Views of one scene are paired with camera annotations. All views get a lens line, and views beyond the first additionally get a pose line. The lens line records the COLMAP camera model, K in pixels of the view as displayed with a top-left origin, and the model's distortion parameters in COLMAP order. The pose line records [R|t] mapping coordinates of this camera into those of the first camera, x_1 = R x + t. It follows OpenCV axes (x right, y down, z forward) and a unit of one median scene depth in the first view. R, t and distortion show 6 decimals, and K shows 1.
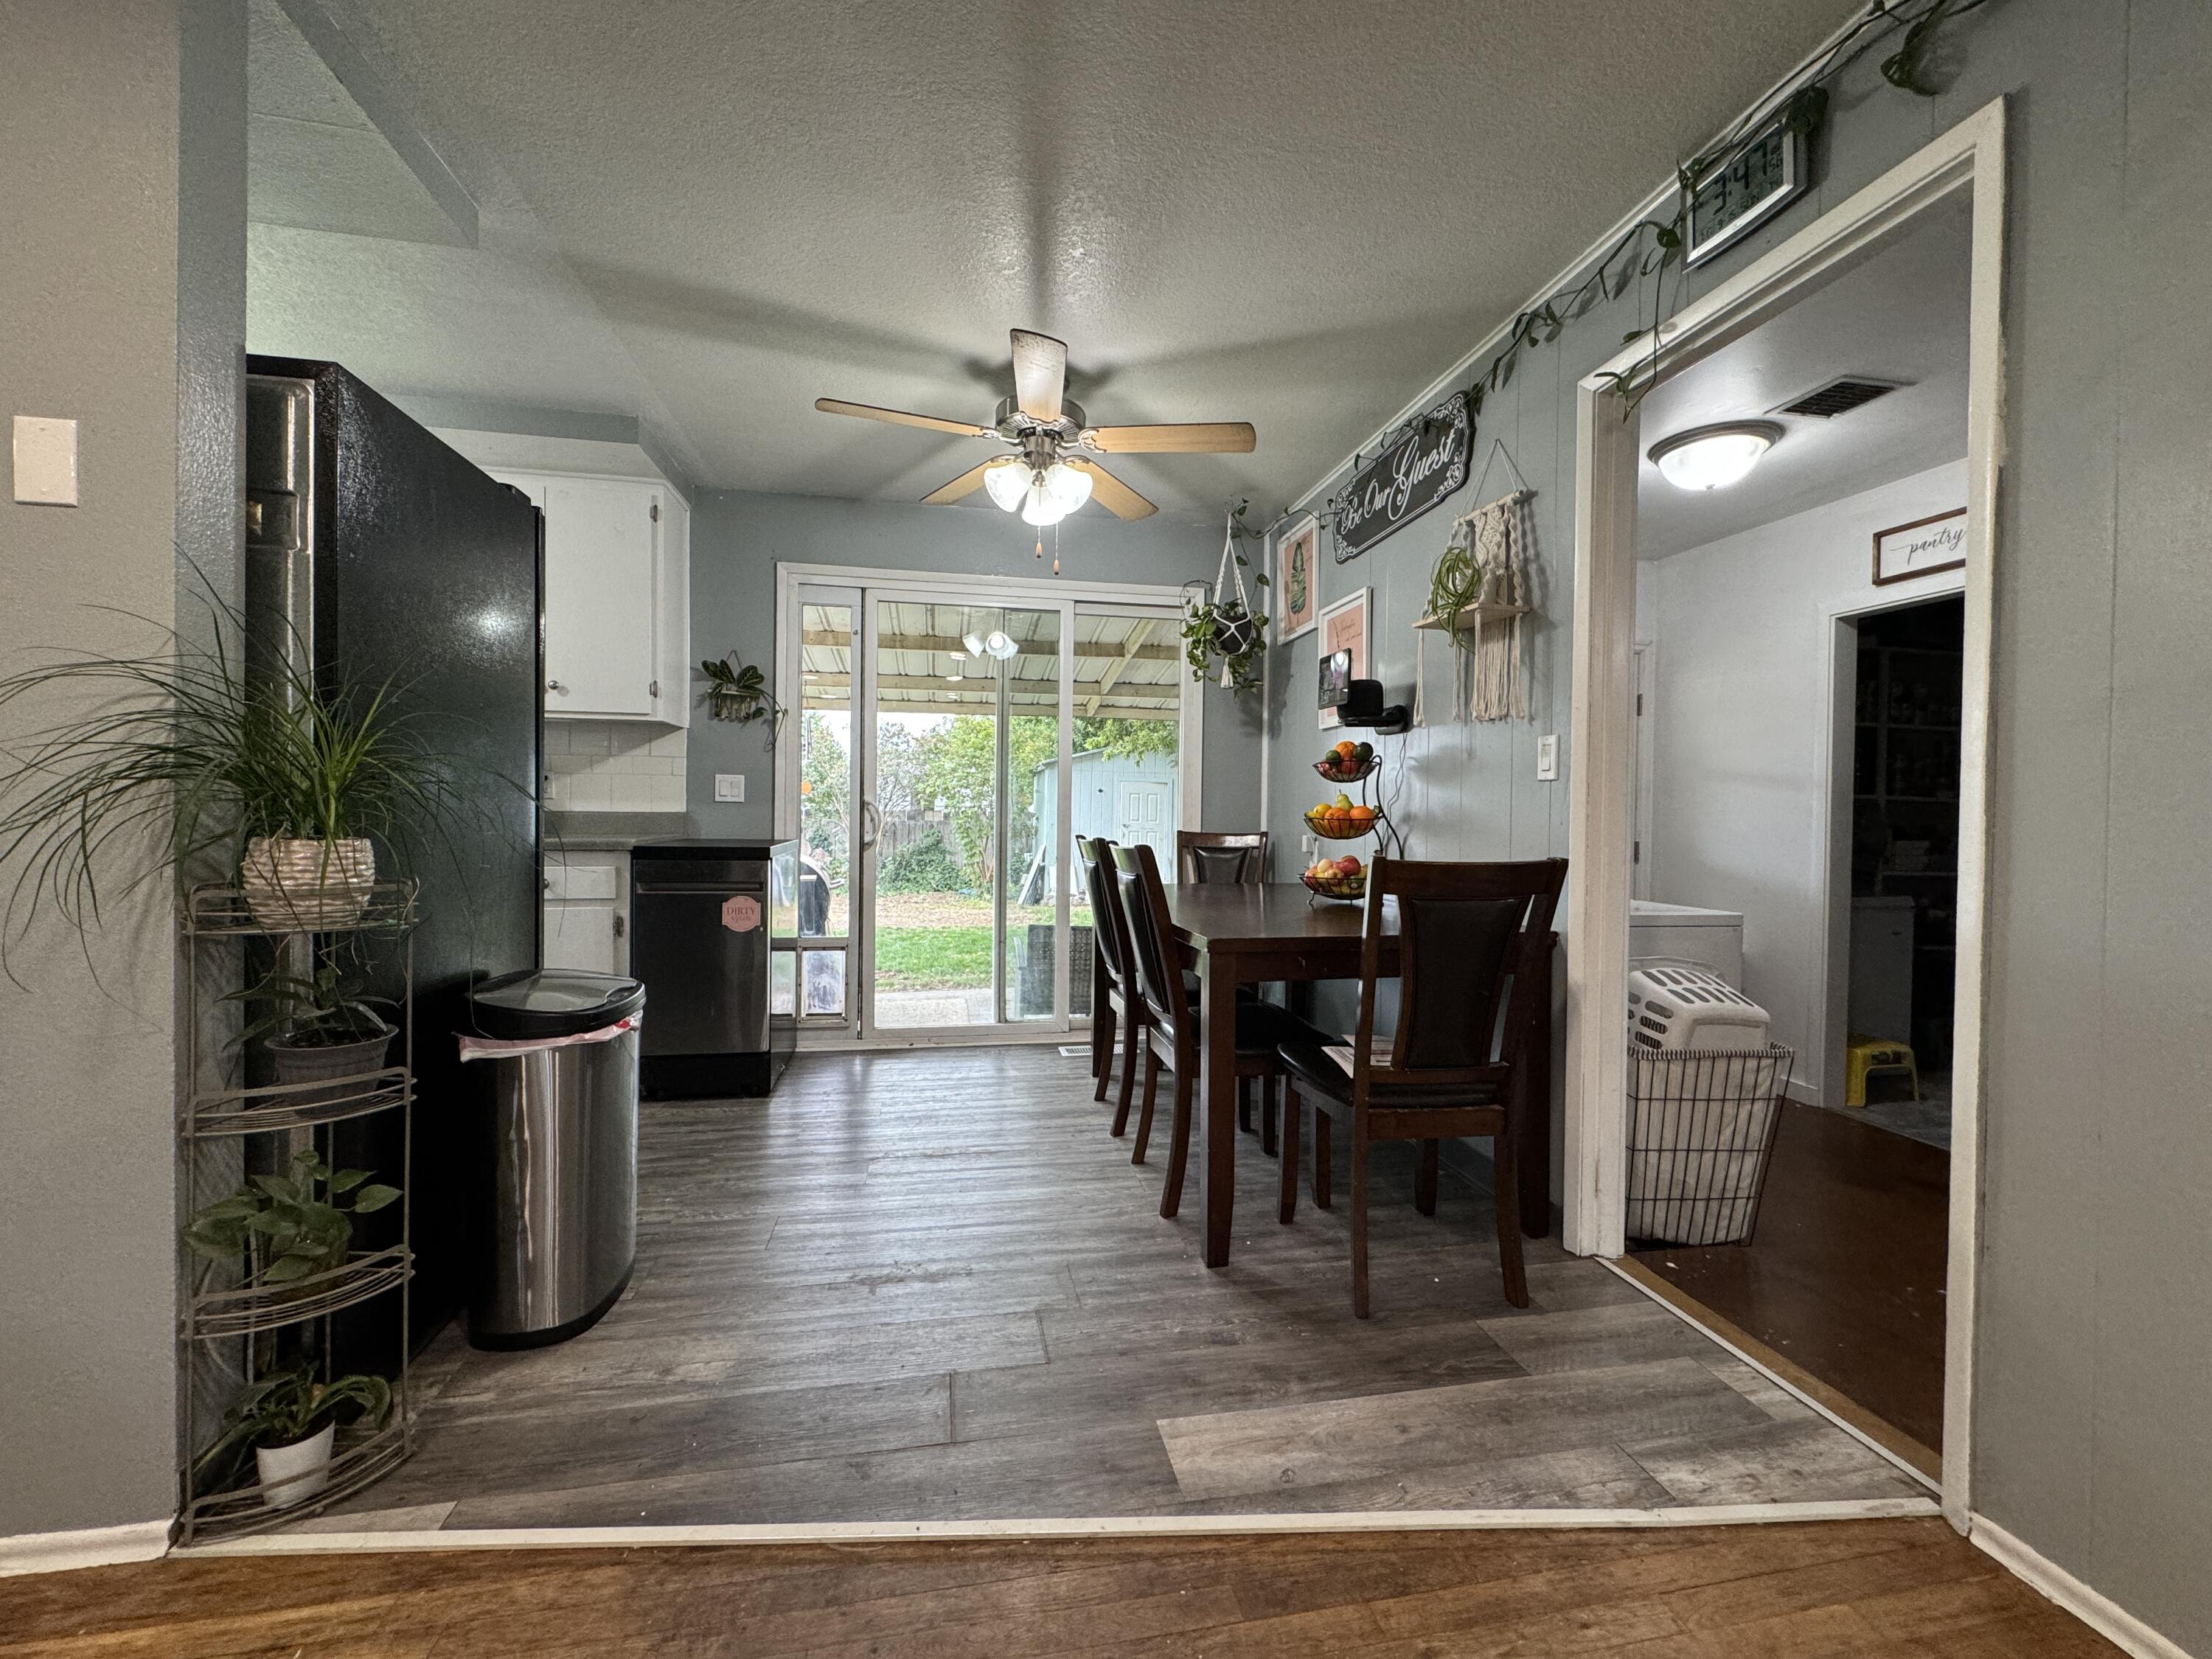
lens RADIAL K [[875.9, 0, 1104.1], [0, 875.9, 826.9], [0, 0, 1]] dist [-0.002984, 0.000534]
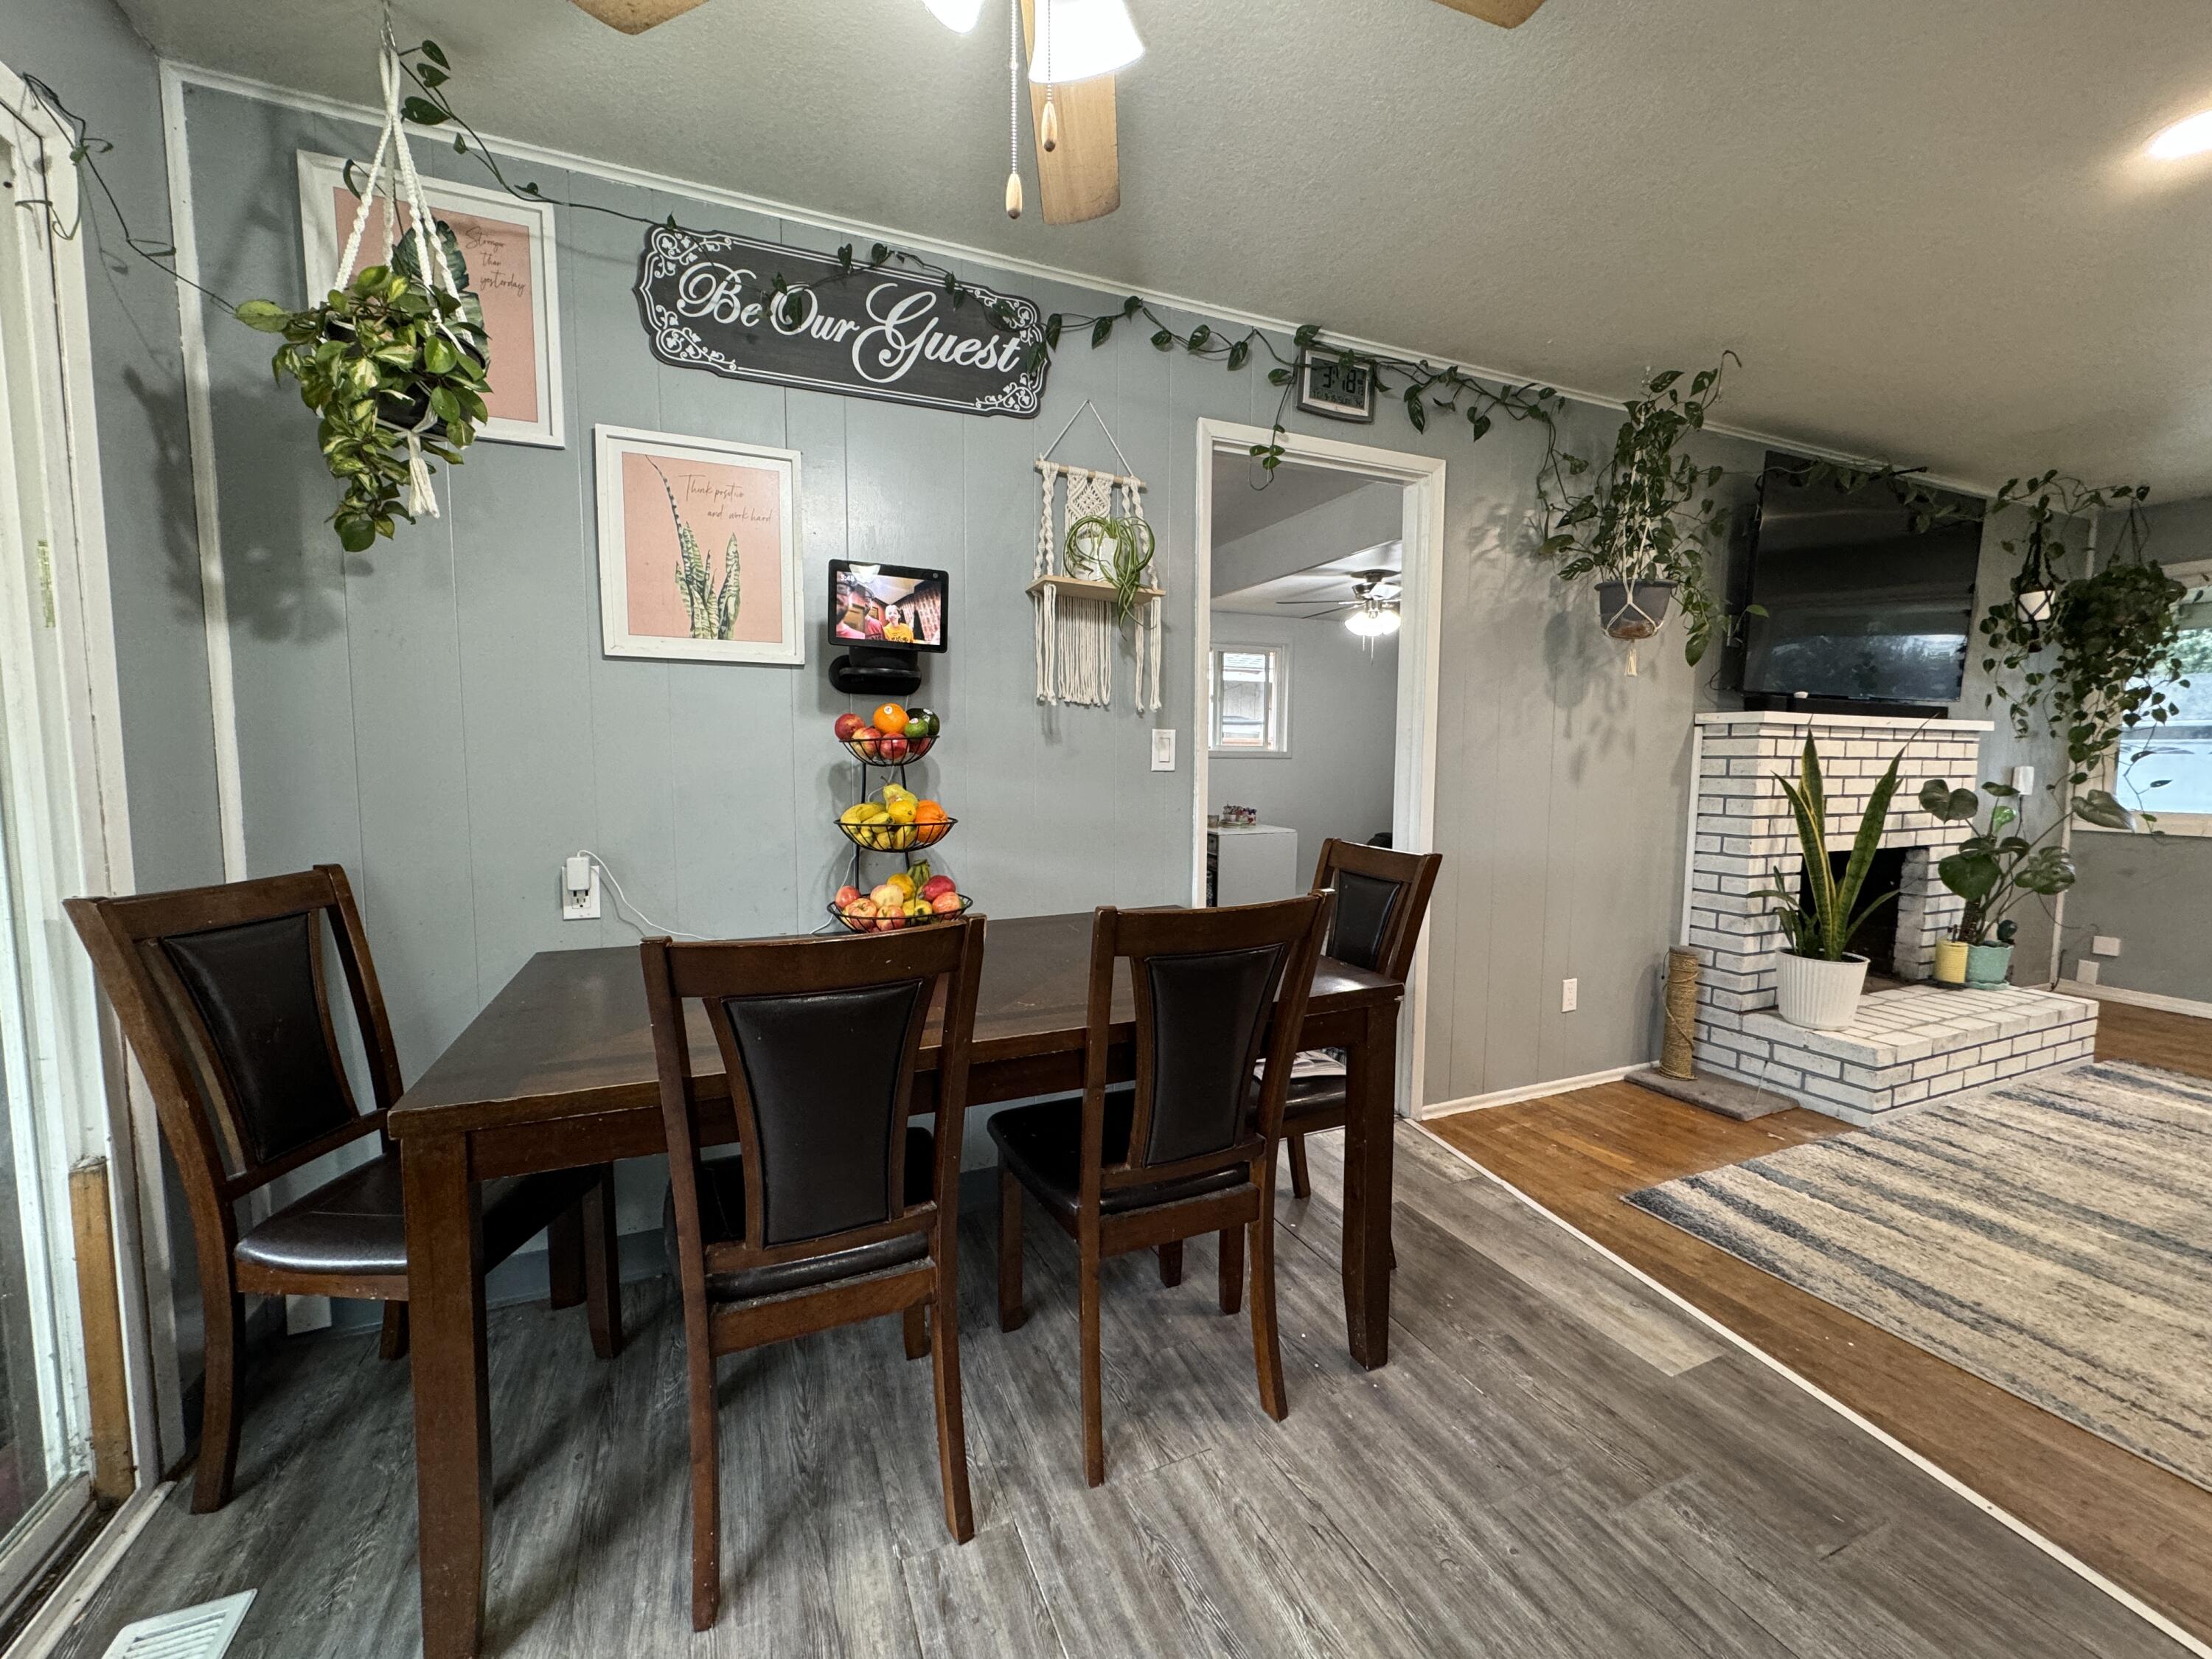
lens RADIAL K [[875.9, 0, 1101.7], [0, 875.9, 827.6], [0, 0, 1]] dist [-0.002984, 0.000534]
pose [[-0.215981, -0.094862, 0.971779, -0.327234], [0.008194, 0.995058, 0.098956, -0.054875], [-0.976363, 0.029335, -0.214136, 0.787079]]
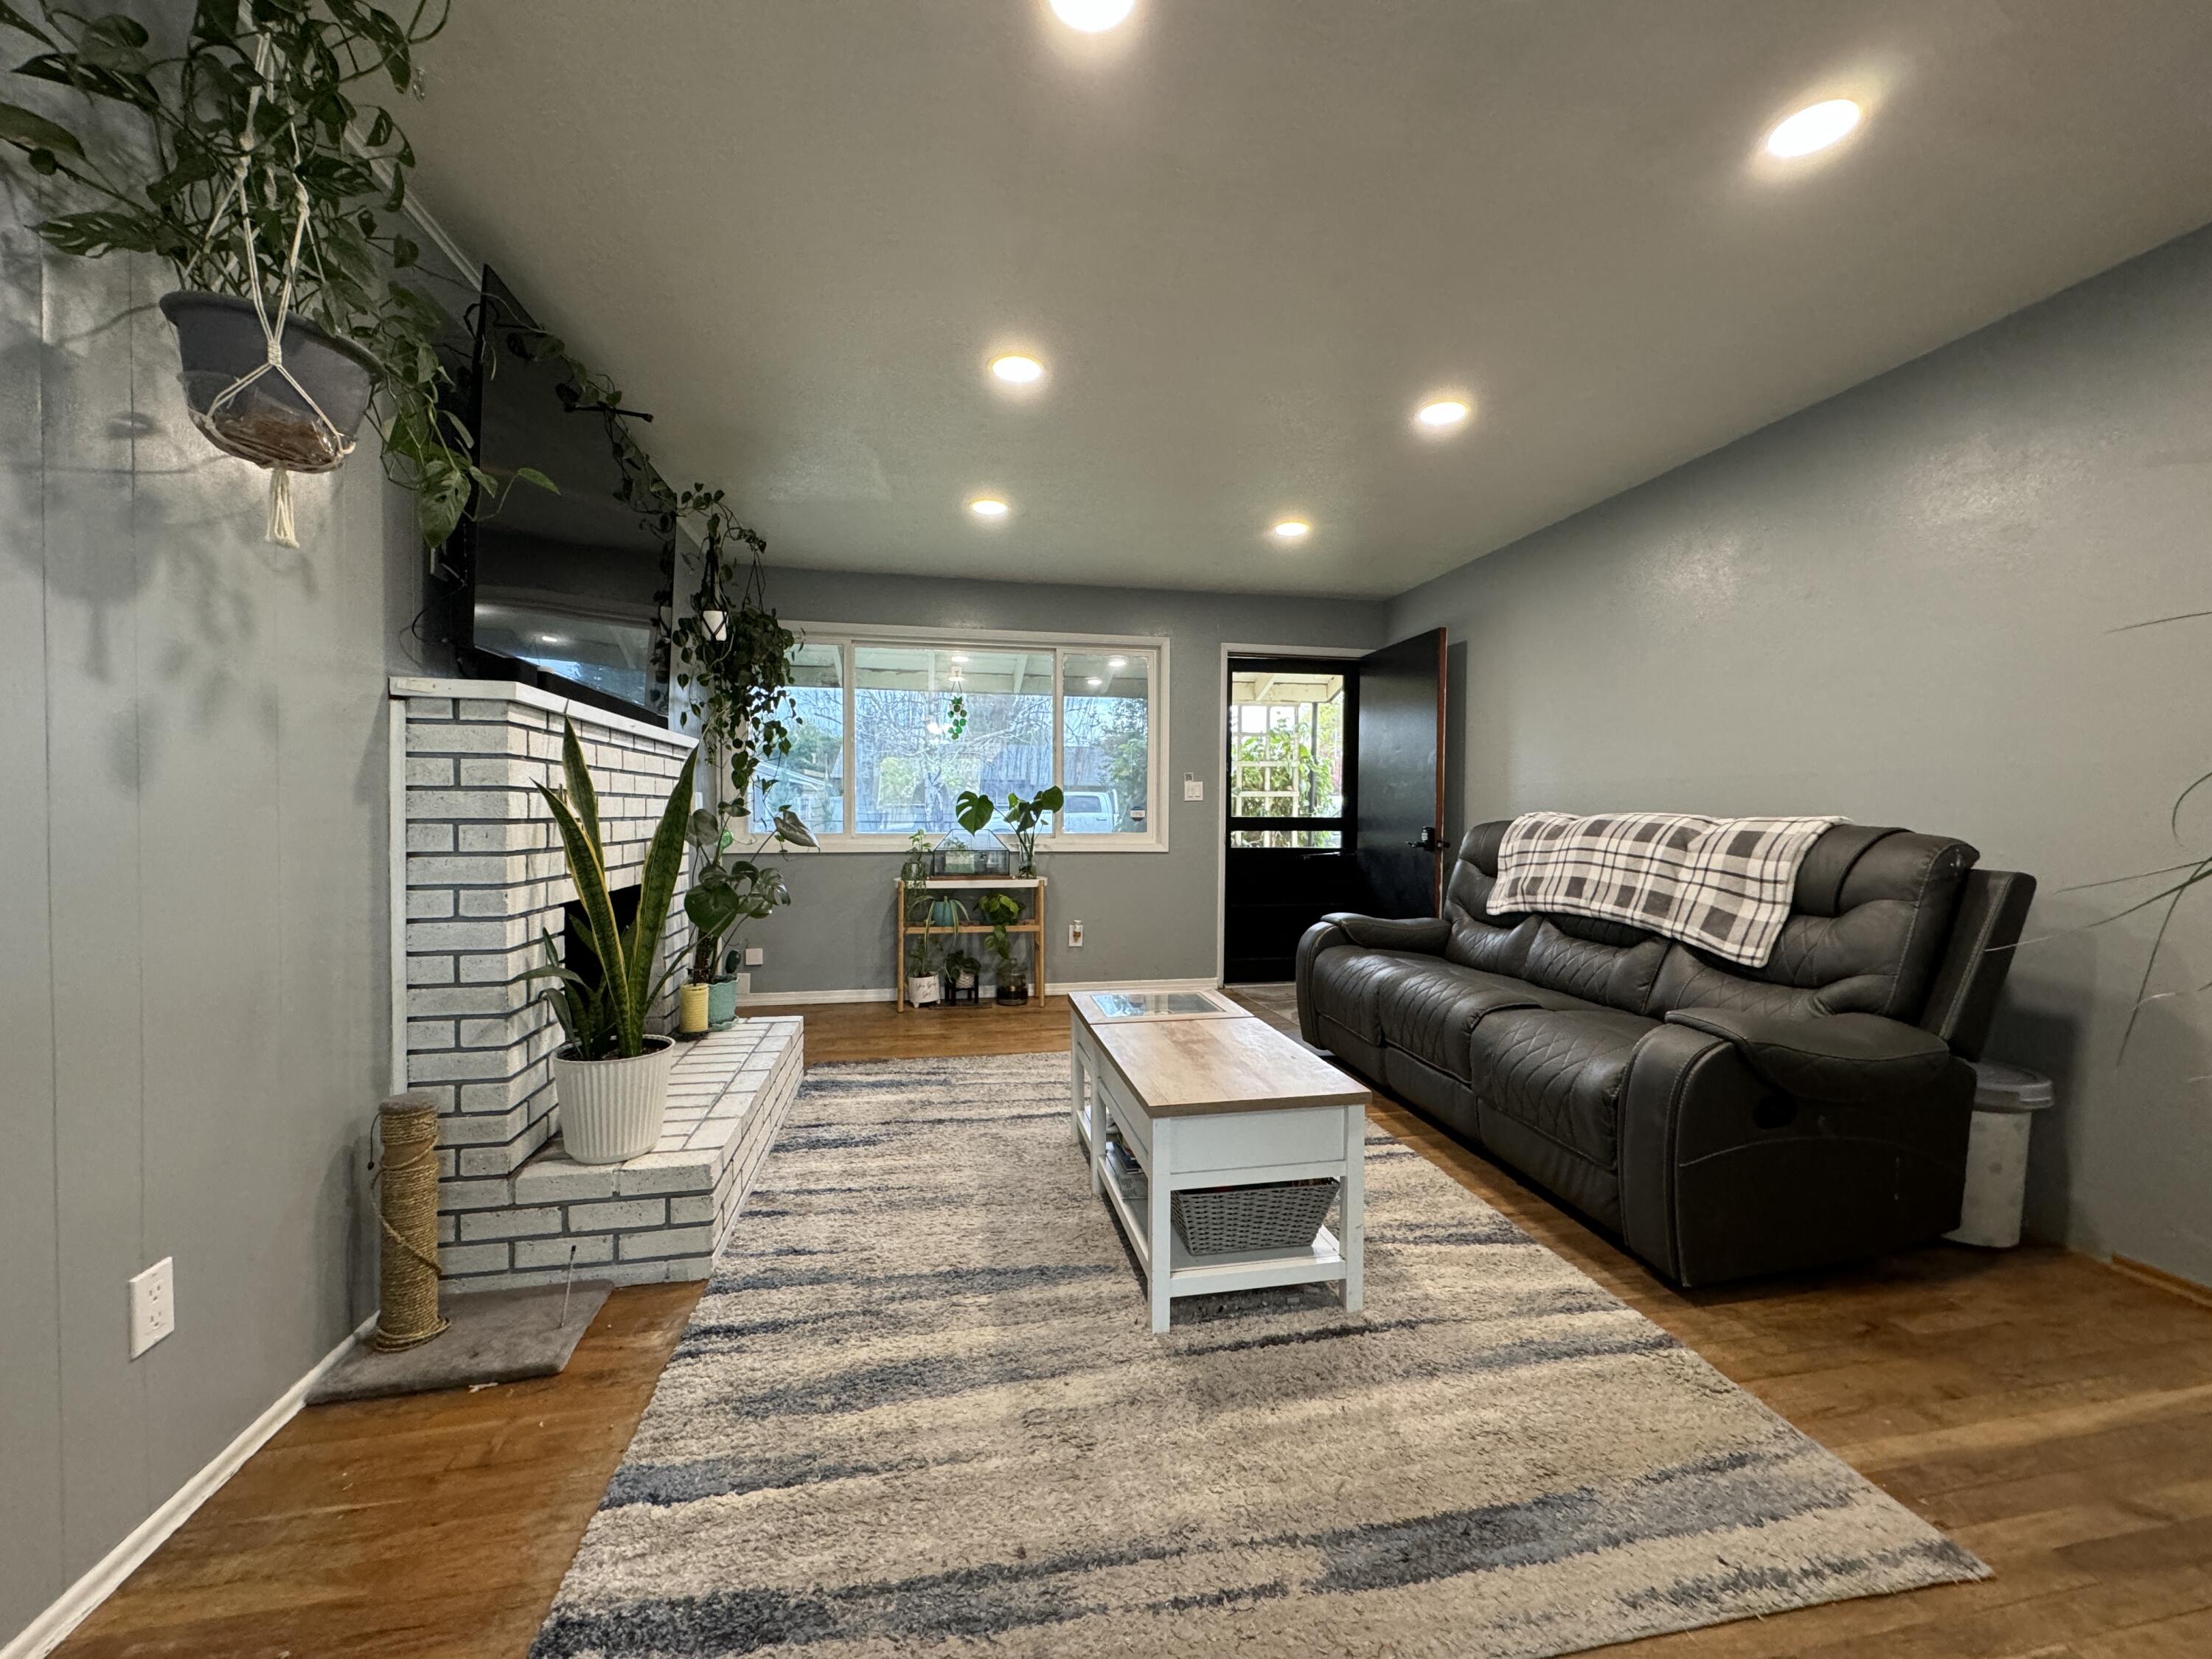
lens RADIAL K [[875.9, 0, 1104.4], [0, 875.9, 827.3], [0, 0, 1]] dist [-0.002984, 0.000534]
pose [[-0.999738, -0.019328, -0.012243, 0.013133], [-0.019753, 0.999170, 0.035632, -0.016772], [0.011545, 0.035864, -0.999290, 0.512264]]
